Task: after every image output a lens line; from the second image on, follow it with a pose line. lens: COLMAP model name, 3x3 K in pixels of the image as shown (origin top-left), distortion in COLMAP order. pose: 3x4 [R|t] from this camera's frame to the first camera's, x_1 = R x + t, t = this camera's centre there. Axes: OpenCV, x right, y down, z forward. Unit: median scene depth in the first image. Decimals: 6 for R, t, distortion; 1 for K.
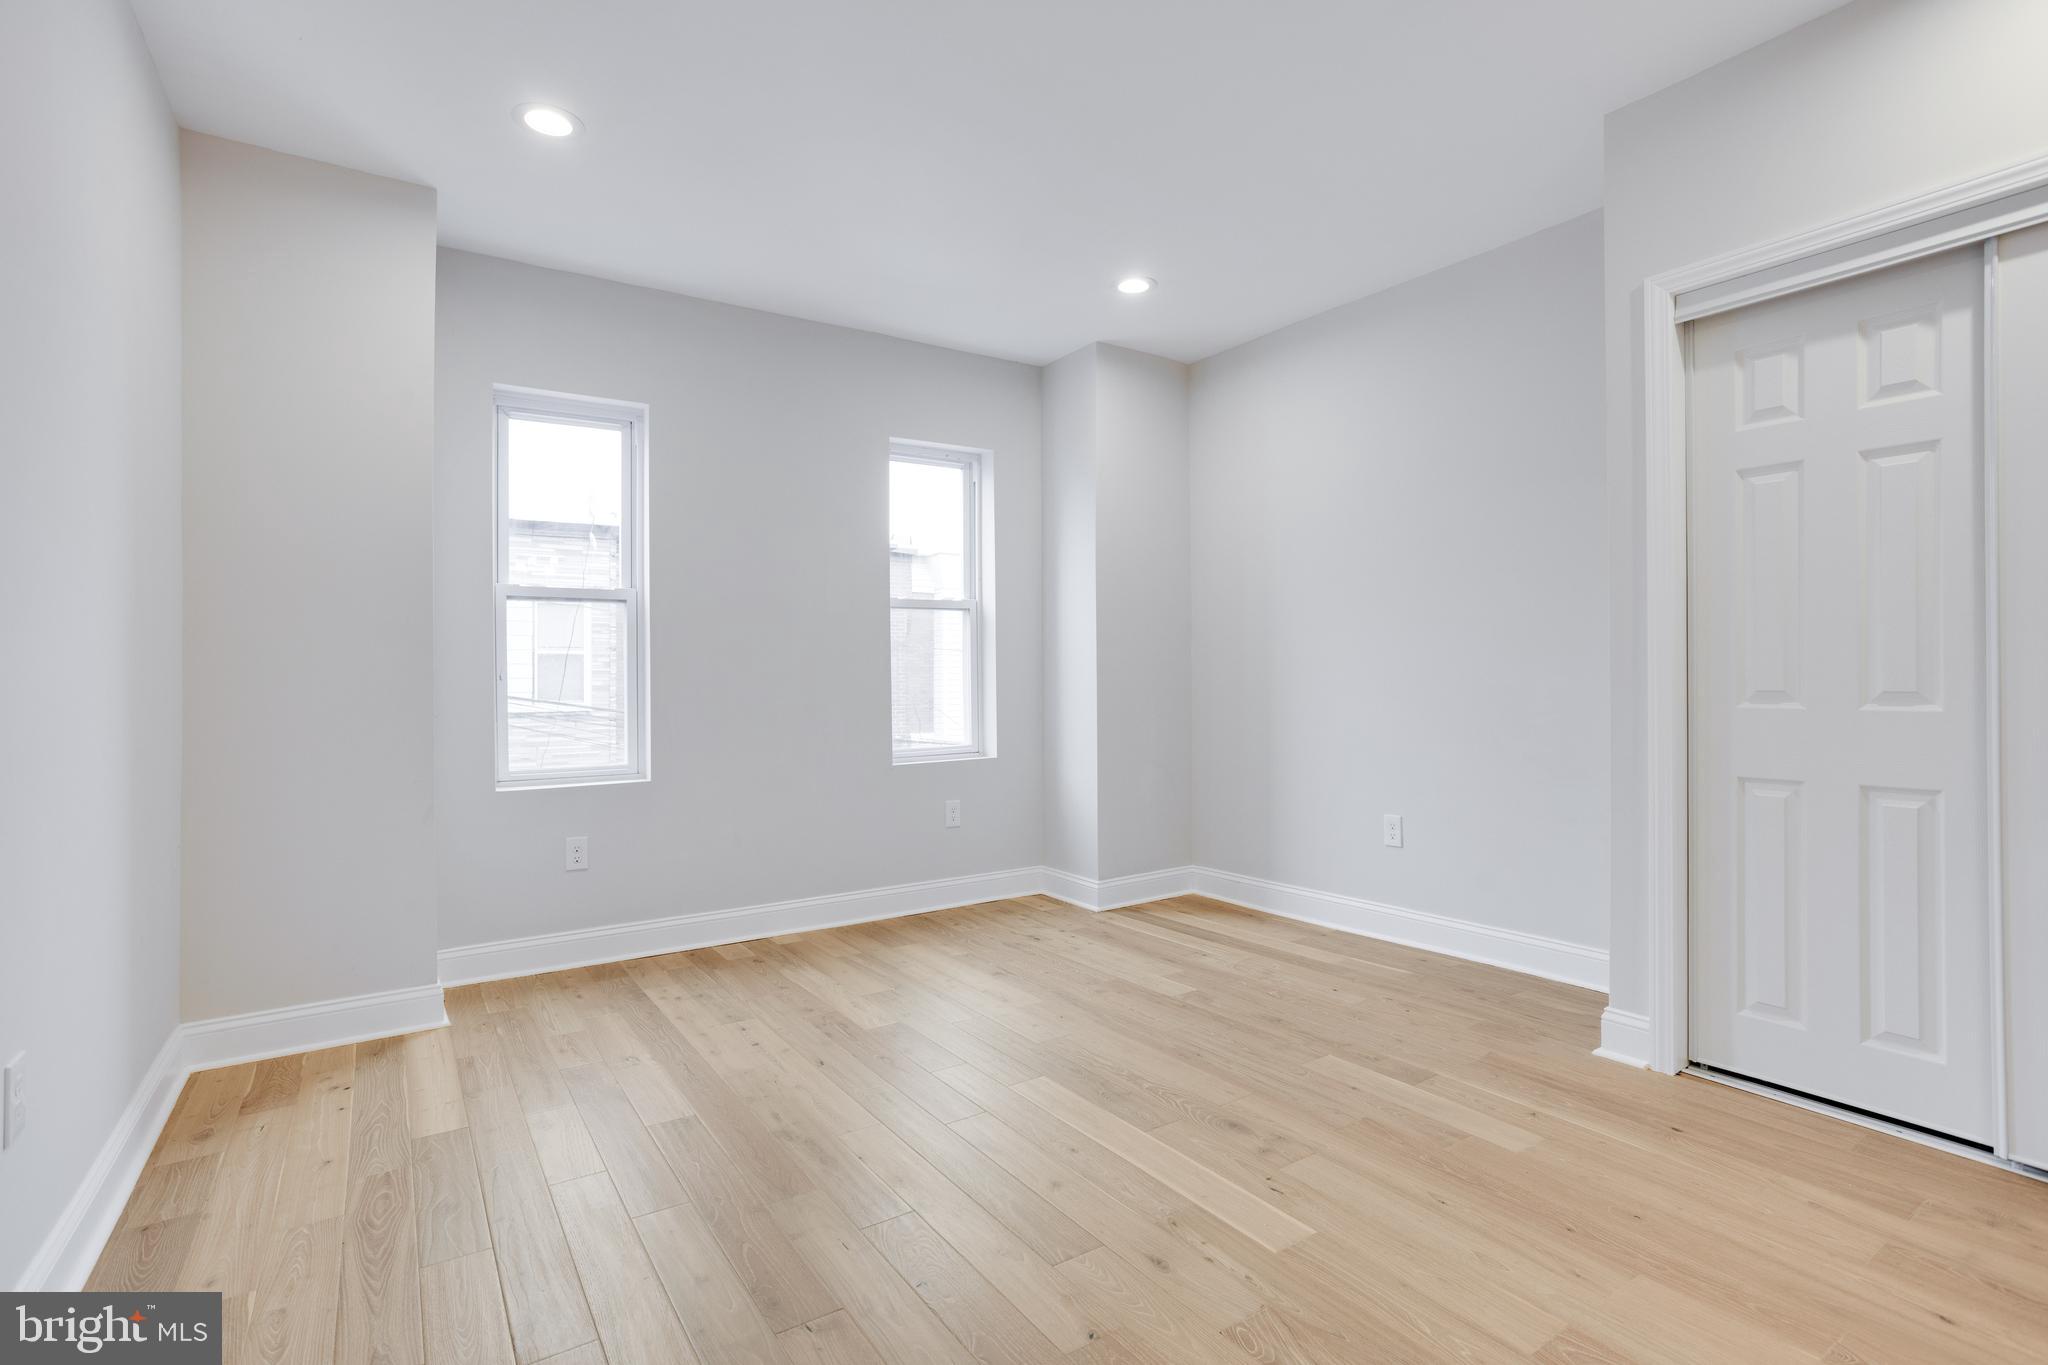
lens RADIAL K [[998.8, 0, 1039.1], [0, 998.8, 674.9], [0, 0, 1]] dist [-0.039738, 0.022155]
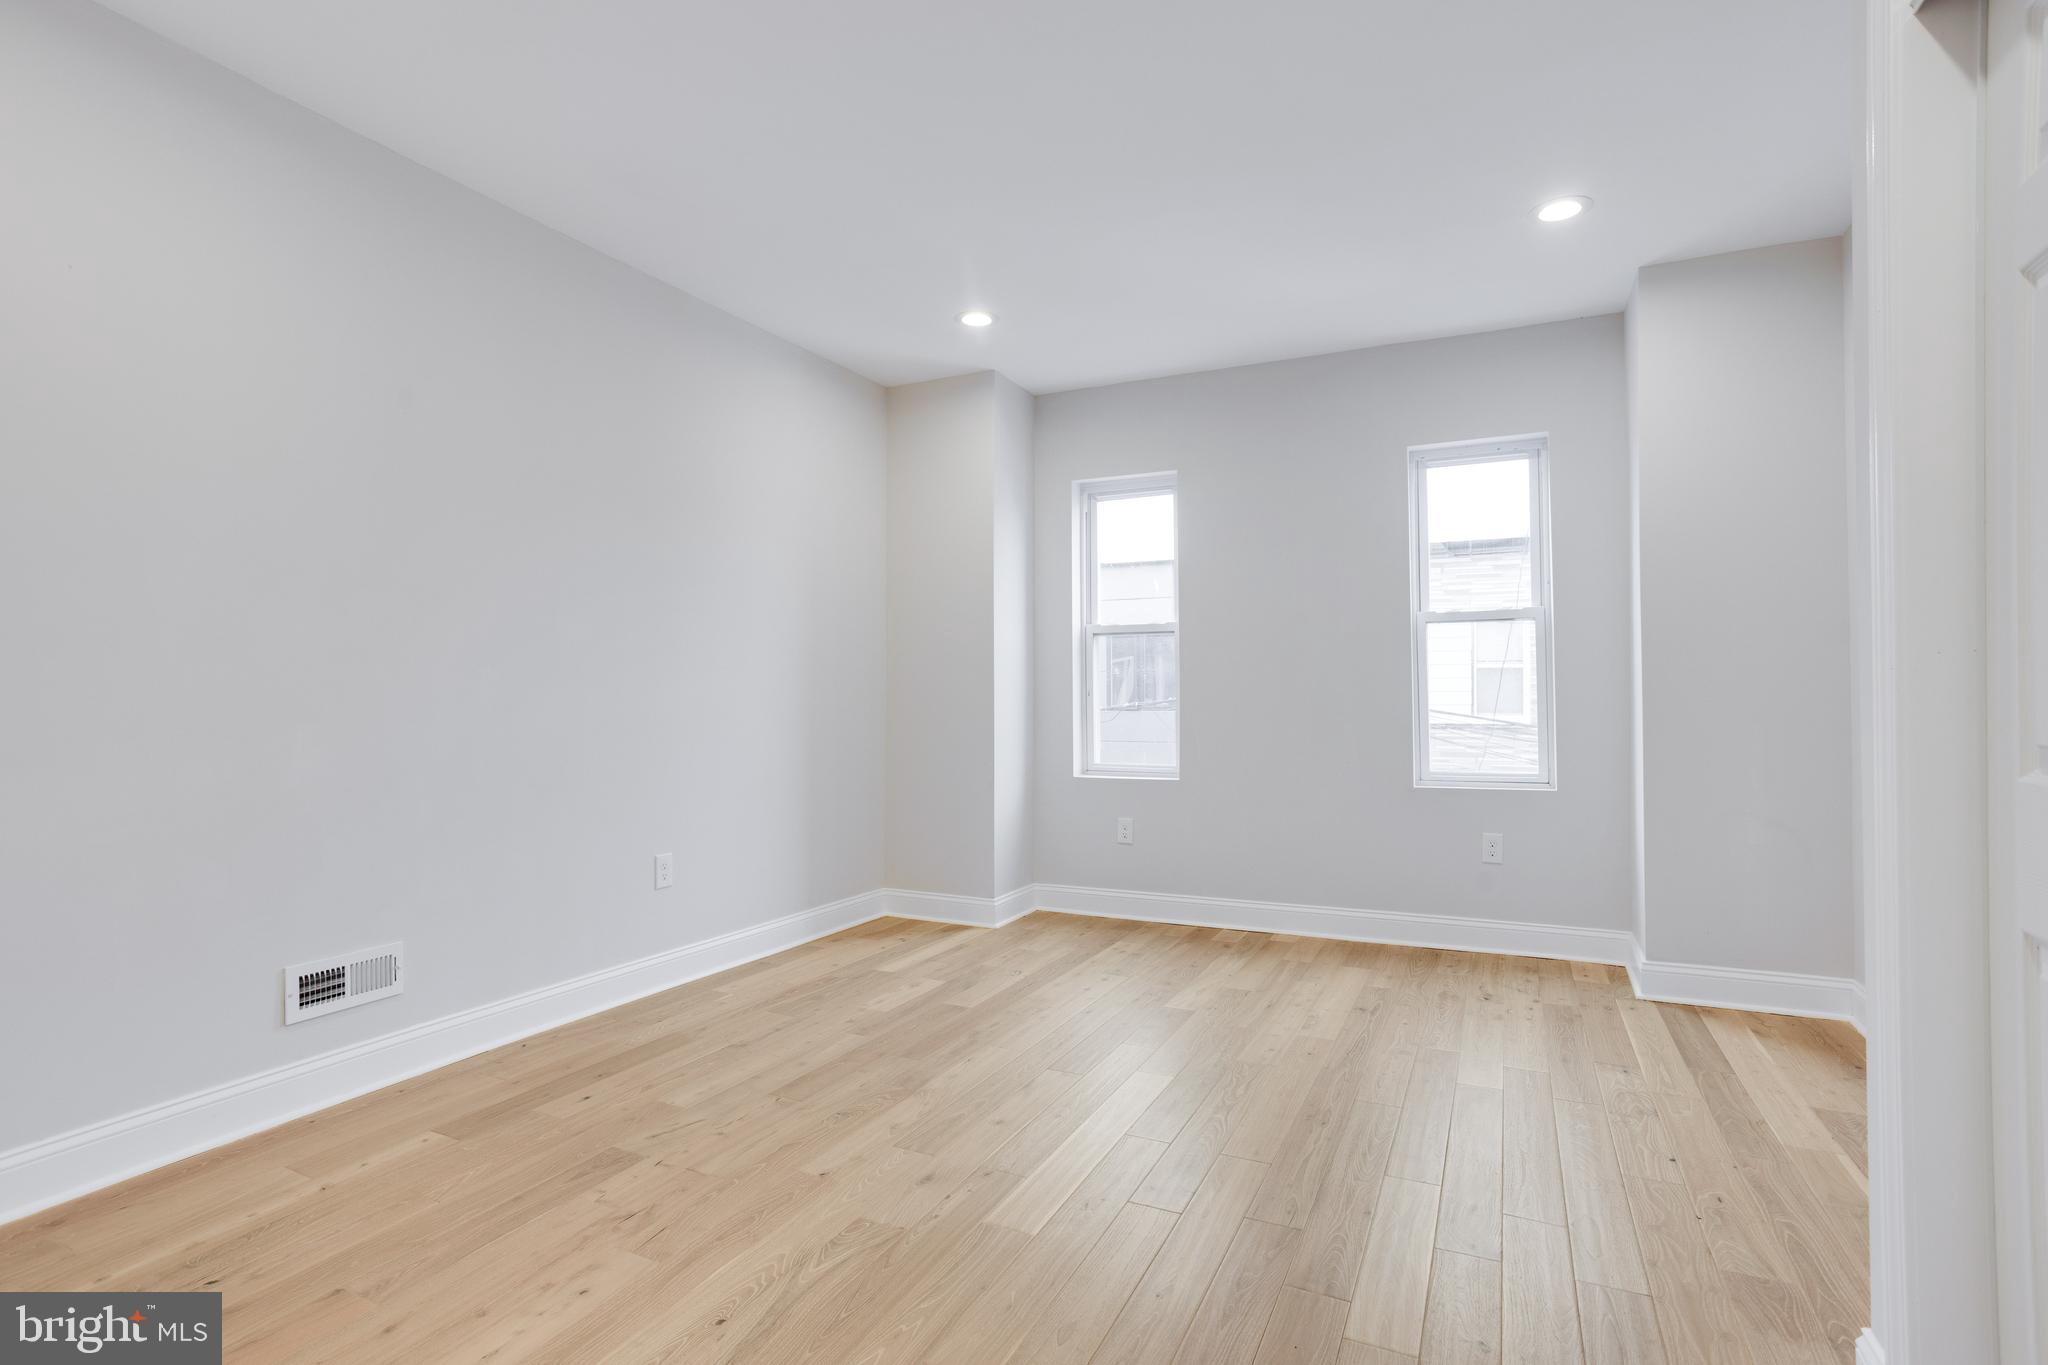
lens RADIAL K [[998.8, 0, 1006.5], [0, 998.8, 673.8], [0, 0, 1]] dist [-0.039738, 0.022155]
pose [[0.477297, -0.010751, -0.878676, 0.570842], [-0.000890, 0.999919, -0.012717, -0.006595], [0.878741, 0.006852, 0.477249, 0.227513]]
